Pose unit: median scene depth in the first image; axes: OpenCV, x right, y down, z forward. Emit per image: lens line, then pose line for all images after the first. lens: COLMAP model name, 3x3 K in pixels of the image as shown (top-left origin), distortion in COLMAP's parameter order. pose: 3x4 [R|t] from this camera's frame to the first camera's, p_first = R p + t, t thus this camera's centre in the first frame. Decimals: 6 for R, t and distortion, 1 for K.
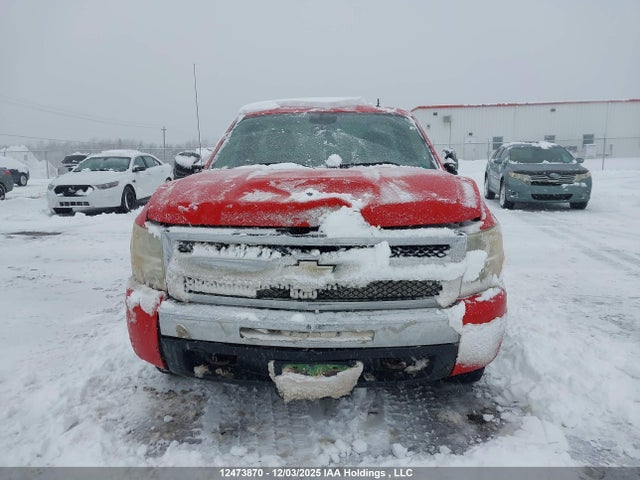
lens RADIAL K [[538.4, 0, 305.8], [0, 538.4, 194.5], [0, 0, 1]] dist [0.009610, 0.002894]
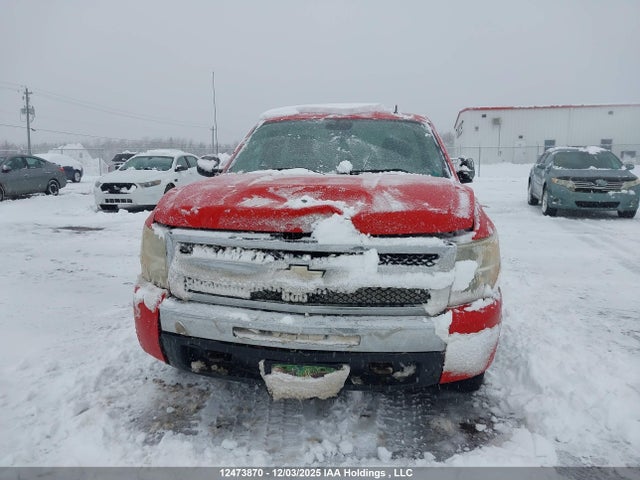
lens RADIAL K [[534.7, 0, 294.2], [0, 534.7, 193.7], [0, 0, 1]] dist [0.010061, 0.002106]
pose [[0.995403, 0.020354, -0.093583, 0.079521], [-0.020676, 0.999783, -0.002471, -0.011285], [0.093512, 0.004394, 0.995608, -0.026500]]
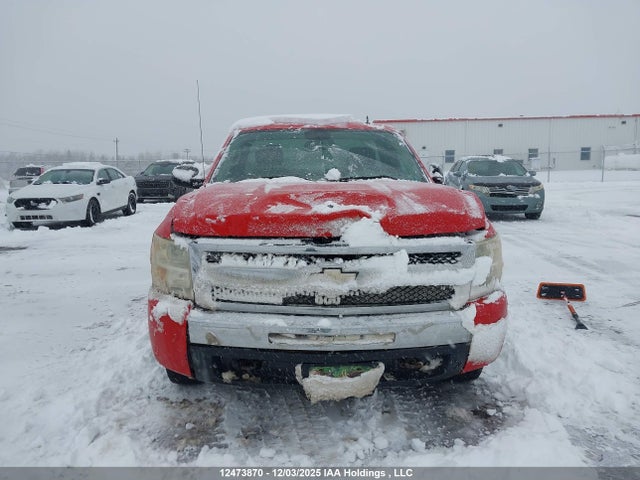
lens RADIAL K [[530.3, 0, 320.0], [0, 530.3, 187.2], [0, 0, 1]] dist [0.012182, 0.000163]
pose [[0.995665, -0.001302, 0.093007, -0.105915], [0.004682, 0.999336, -0.036129, -0.000739], [-0.092898, 0.036408, 0.995010, -0.047716]]
